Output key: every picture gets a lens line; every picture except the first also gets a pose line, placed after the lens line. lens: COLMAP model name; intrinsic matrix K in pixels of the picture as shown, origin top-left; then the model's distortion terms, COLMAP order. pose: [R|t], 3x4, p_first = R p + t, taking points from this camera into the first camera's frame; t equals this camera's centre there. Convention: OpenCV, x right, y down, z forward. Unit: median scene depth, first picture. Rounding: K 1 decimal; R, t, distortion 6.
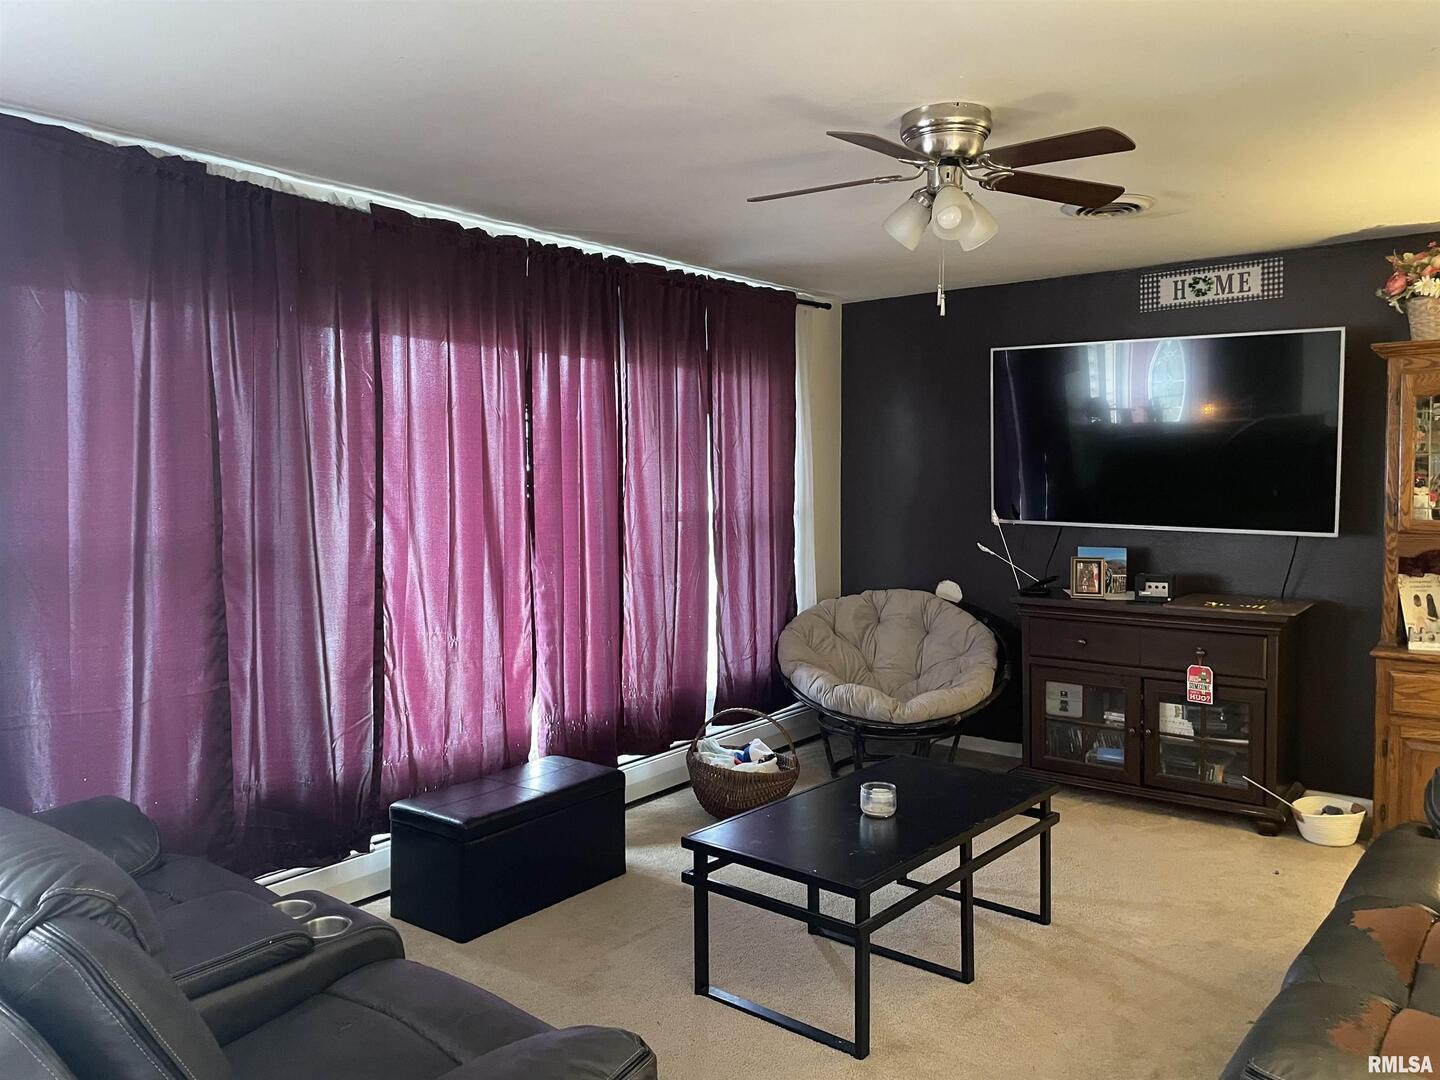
lens RADIAL K [[1105.7, 0, 713.3], [0, 1105.7, 539.6], [0, 0, 1]] dist [0.087928, -0.116357]
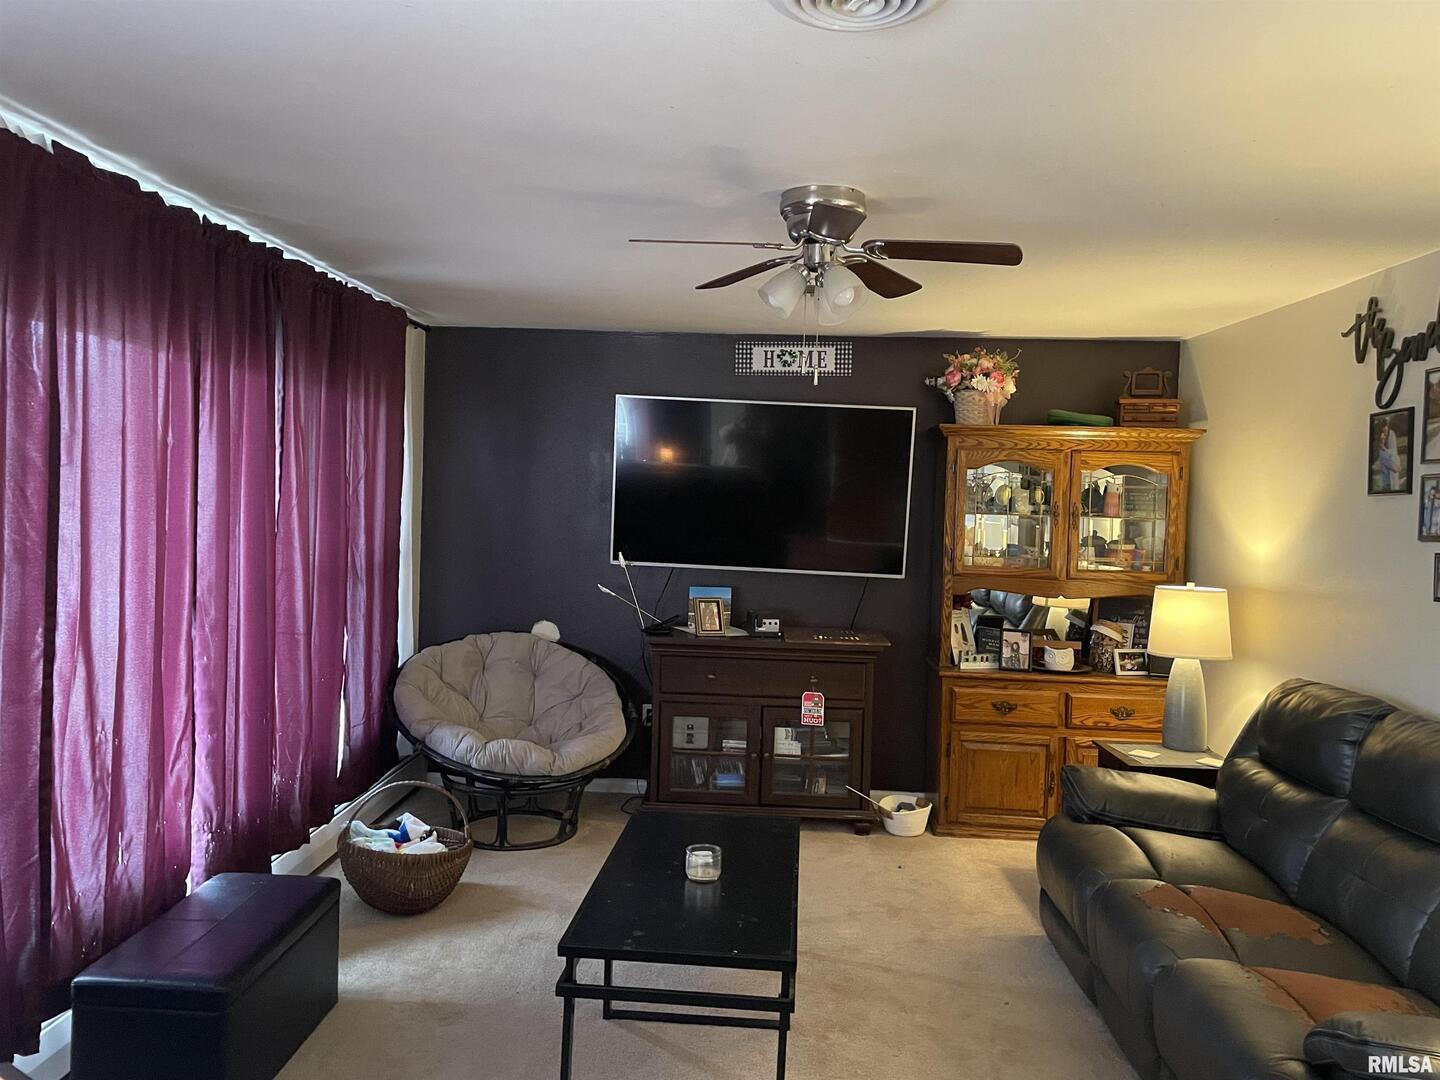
lens RADIAL K [[1105.7, 0, 724.2], [0, 1105.7, 524.4], [0, 0, 1]] dist [0.087928, -0.116357]
pose [[0.809651, 0.015196, 0.586714, -0.293840], [0.000992, 0.999628, -0.027260, -0.026680], [-0.586910, 0.022653, 0.809335, 0.132600]]
